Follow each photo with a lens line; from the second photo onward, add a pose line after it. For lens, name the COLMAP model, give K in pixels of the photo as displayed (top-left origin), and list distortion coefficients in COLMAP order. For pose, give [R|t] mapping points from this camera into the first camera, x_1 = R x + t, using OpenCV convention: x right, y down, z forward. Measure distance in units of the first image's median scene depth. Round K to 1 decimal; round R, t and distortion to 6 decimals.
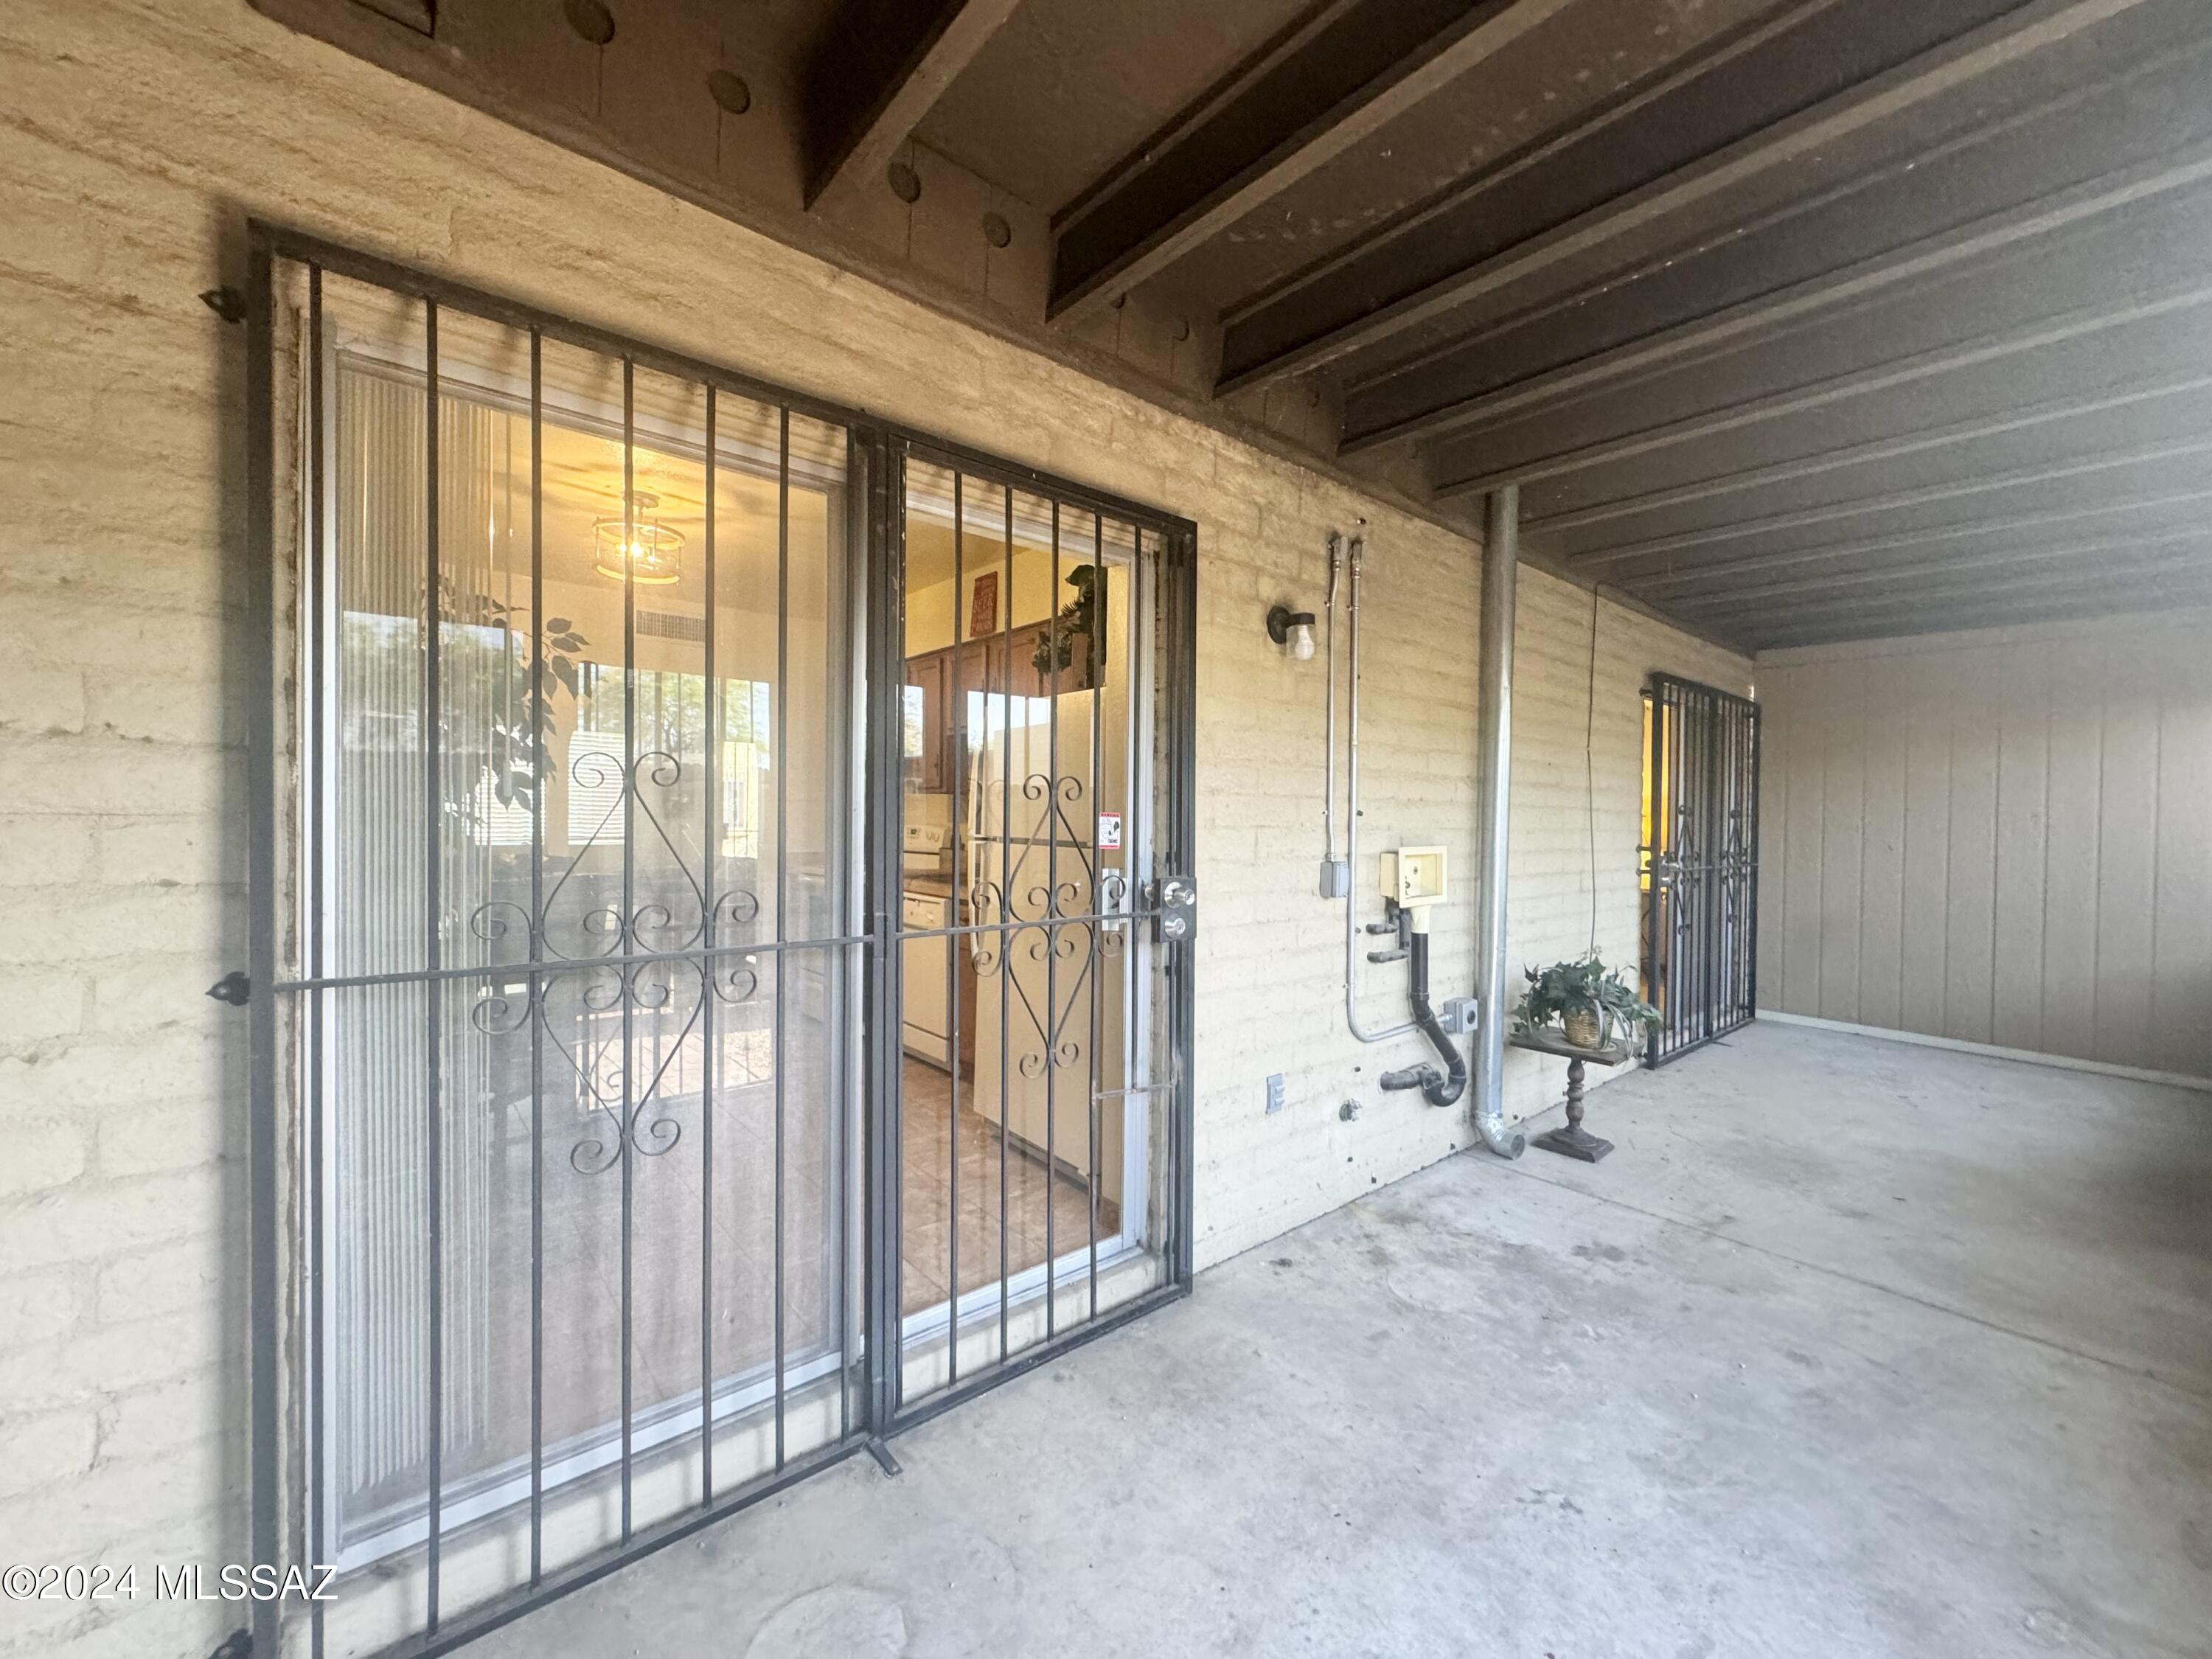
lens RADIAL K [[883.5, 0, 1094.3], [0, 883.5, 826.6], [0, 0, 1]] dist [0.000149, 0.000278]
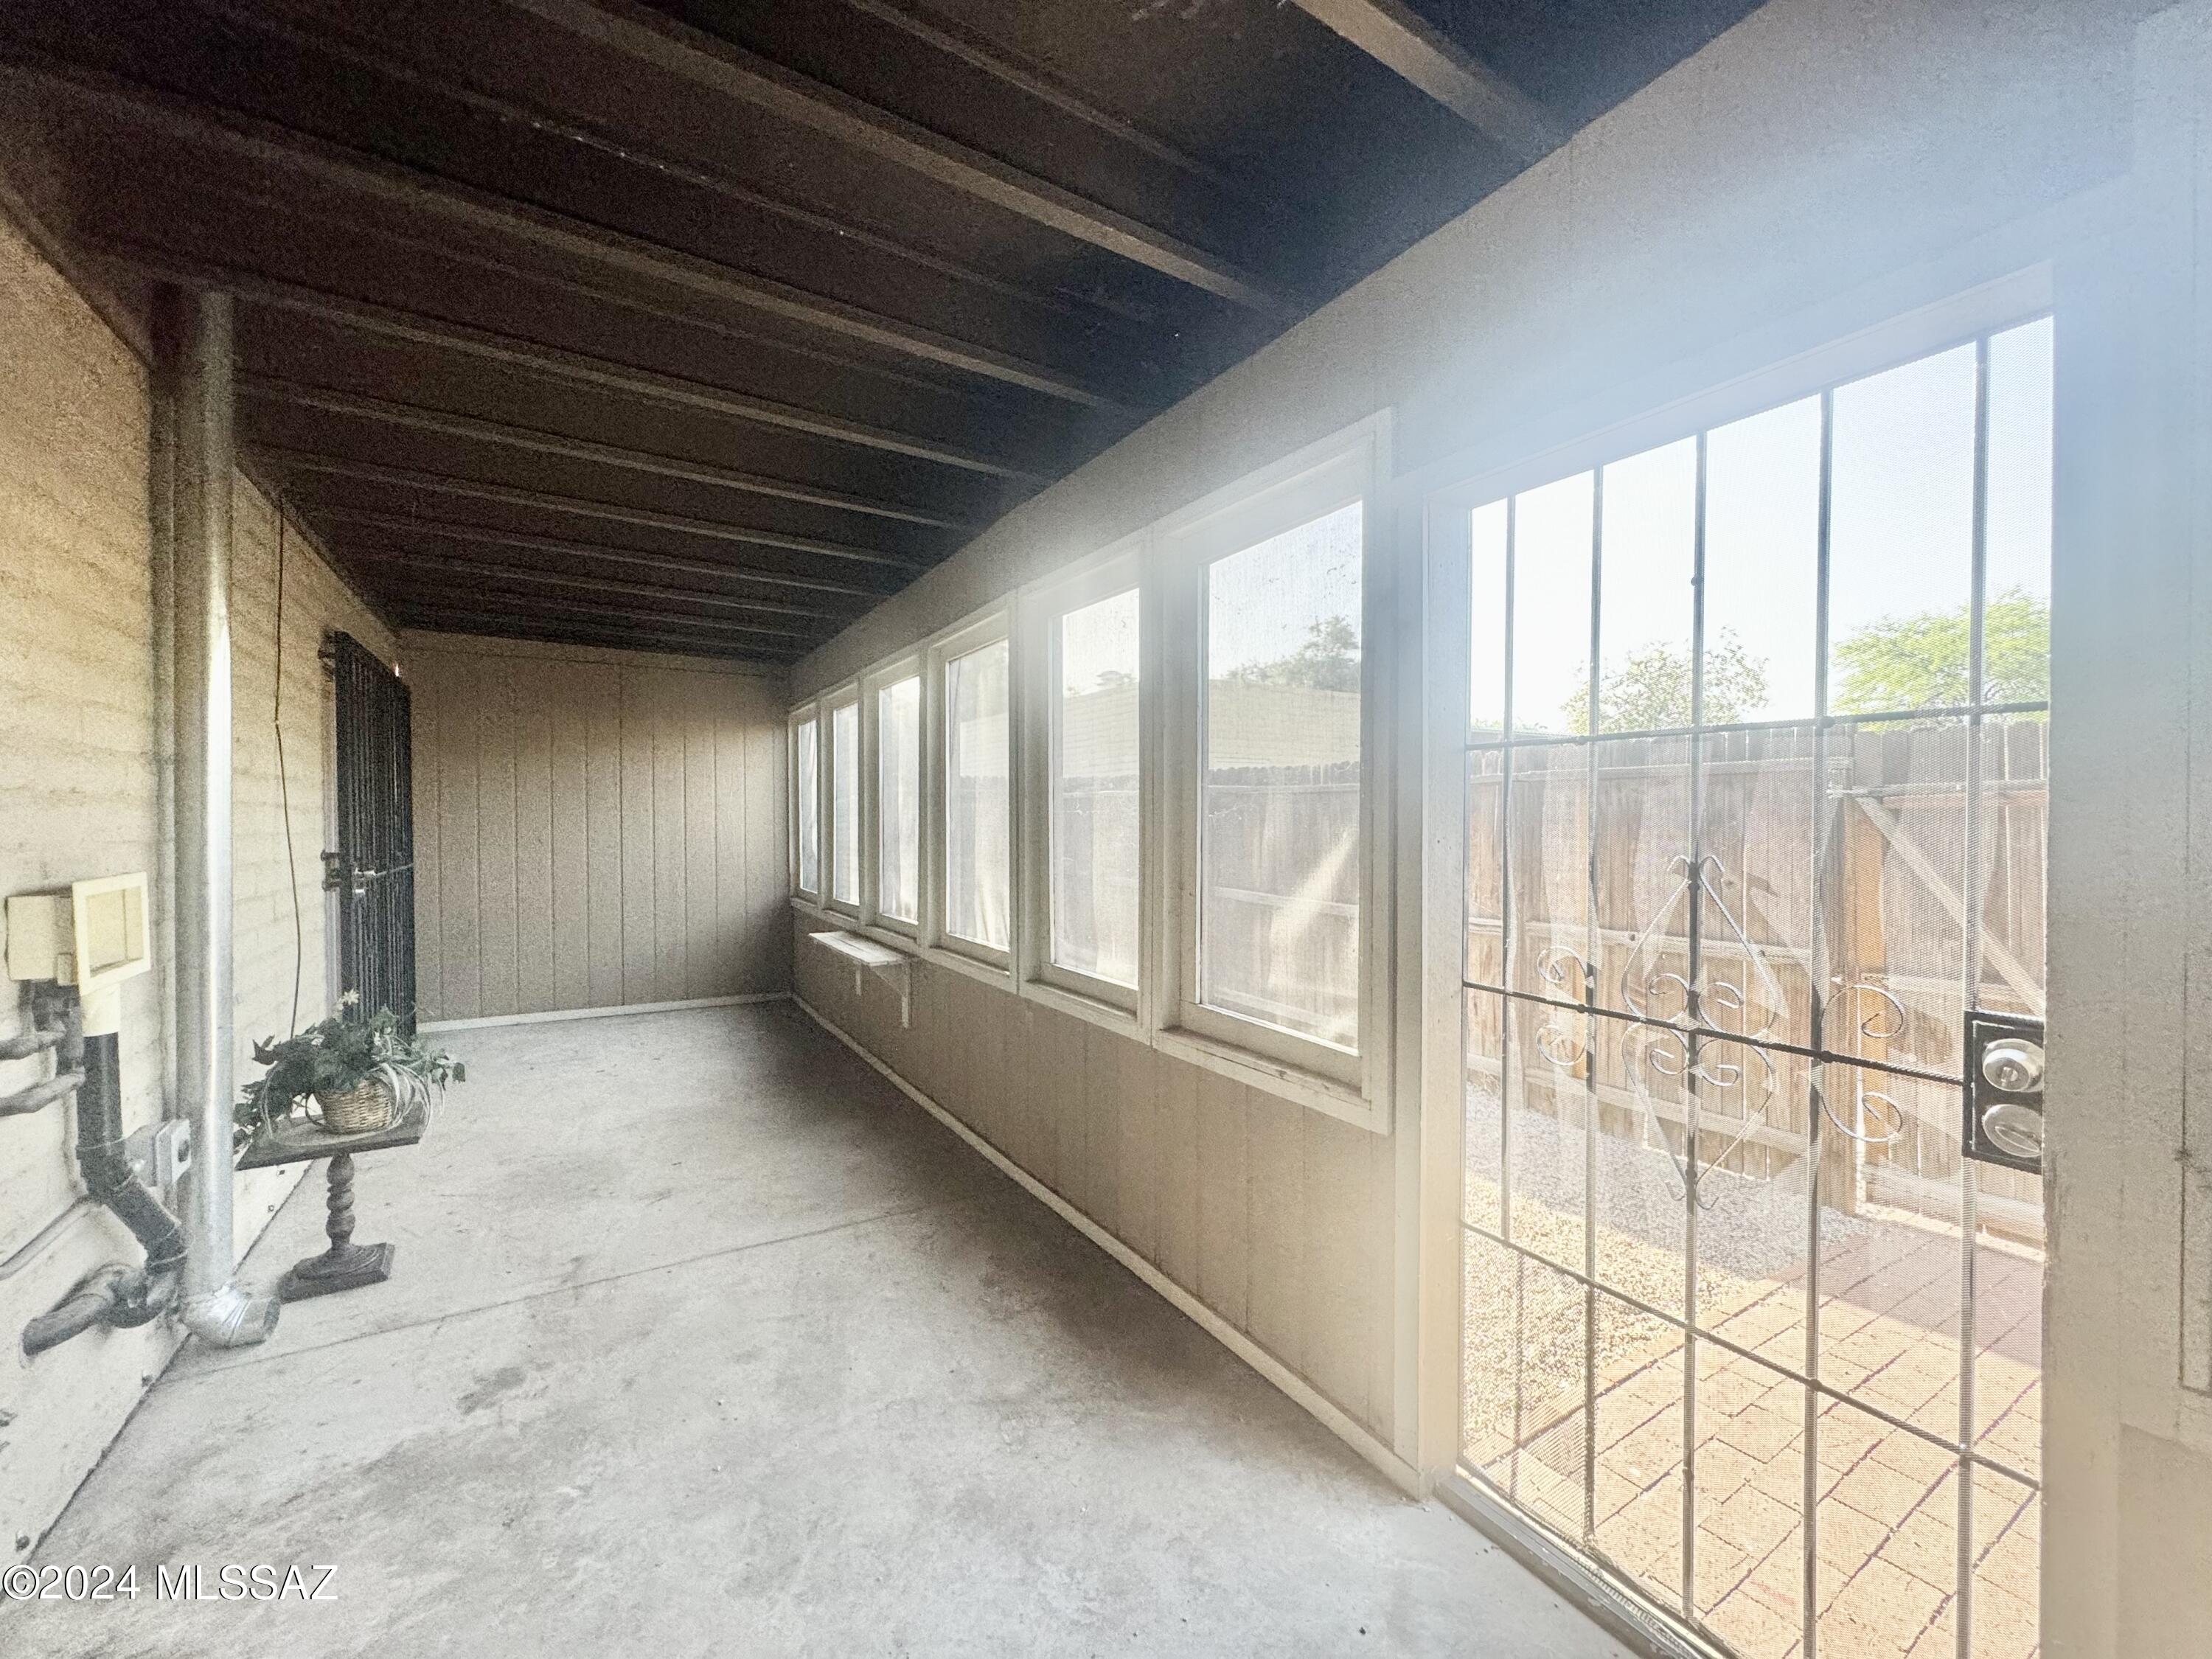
lens RADIAL K [[883.5, 0, 1105.4], [0, 883.5, 831.2], [0, 0, 1]] dist [0.000149, 0.000278]
pose [[0.138288, -0.027461, 0.990011, -0.086785], [0.012009, 0.999589, 0.026049, -0.012908], [-0.990319, 0.008287, 0.138561, 0.309600]]
